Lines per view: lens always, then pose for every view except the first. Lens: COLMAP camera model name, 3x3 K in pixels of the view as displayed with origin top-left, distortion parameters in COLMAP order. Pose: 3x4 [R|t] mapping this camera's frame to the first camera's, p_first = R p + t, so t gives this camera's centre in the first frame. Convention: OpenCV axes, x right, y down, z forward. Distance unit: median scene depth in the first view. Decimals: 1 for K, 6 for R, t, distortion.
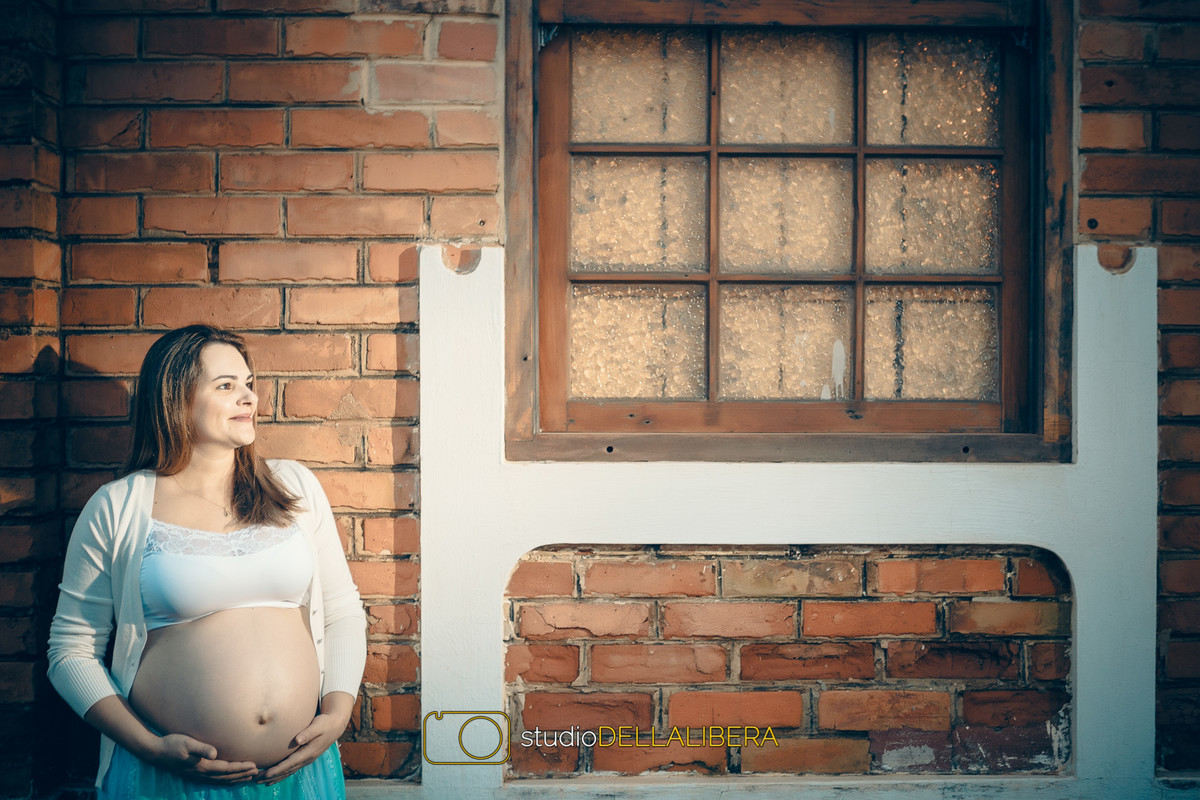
lens RADIAL K [[1500.5, 0, 599.6], [0, 1500.5, 400.1], [0, 0, 1]] dist [-0.025611, -0.029354]
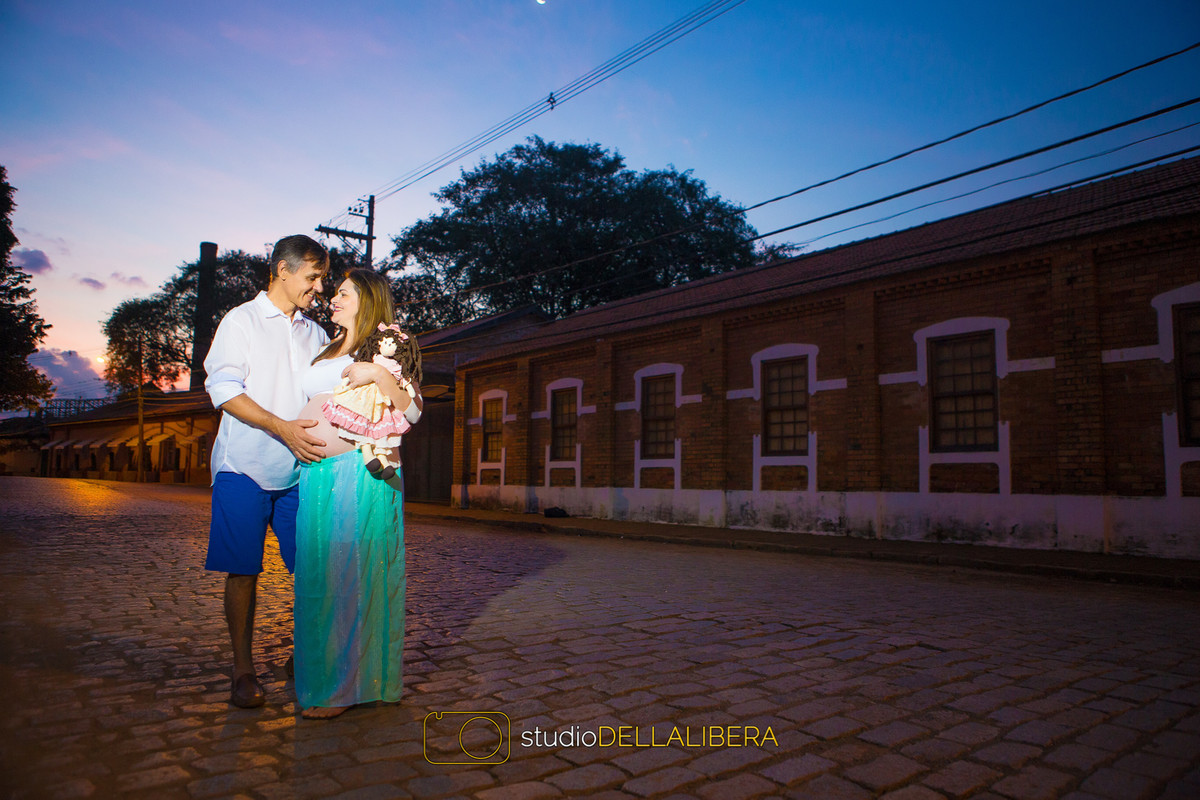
lens RADIAL K [[825.4, 0, 600.0], [0, 825.4, 400.0], [0, 0, 1]] dist [-0.089626, 0.006311]
pose [[0.603434, -0.071950, -0.794161, 3.473082], [-0.025348, 0.993687, -0.109287, 0.276019], [0.797010, 0.086078, 0.597800, -2.946995]]
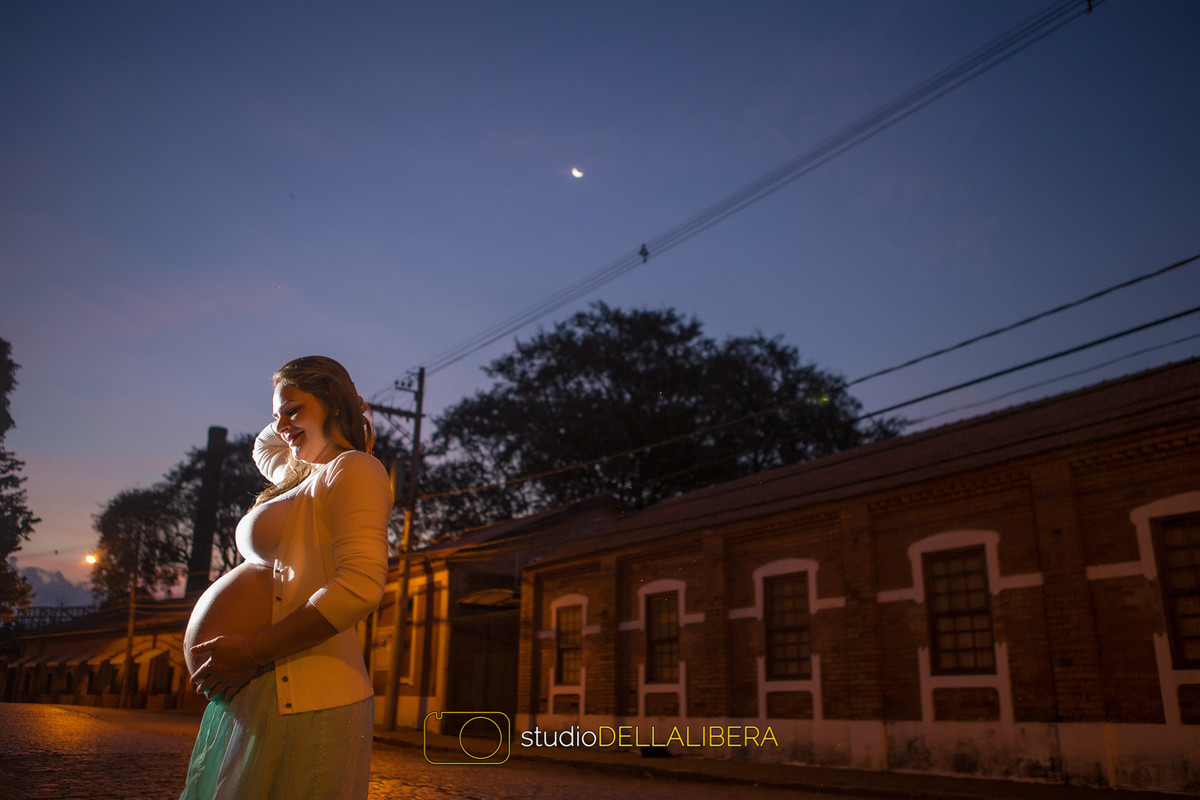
lens RADIAL K [[960.9, 0, 600.0], [0, 960.9, 400.0], [0, 0, 1]] dist [-0.097780, 0.098382]
pose [[0.553407, -0.250217, -0.794438, 3.080458], [-0.027540, 0.947791, -0.317701, 0.273154], [0.832456, 0.197697, 0.517623, -3.044563]]
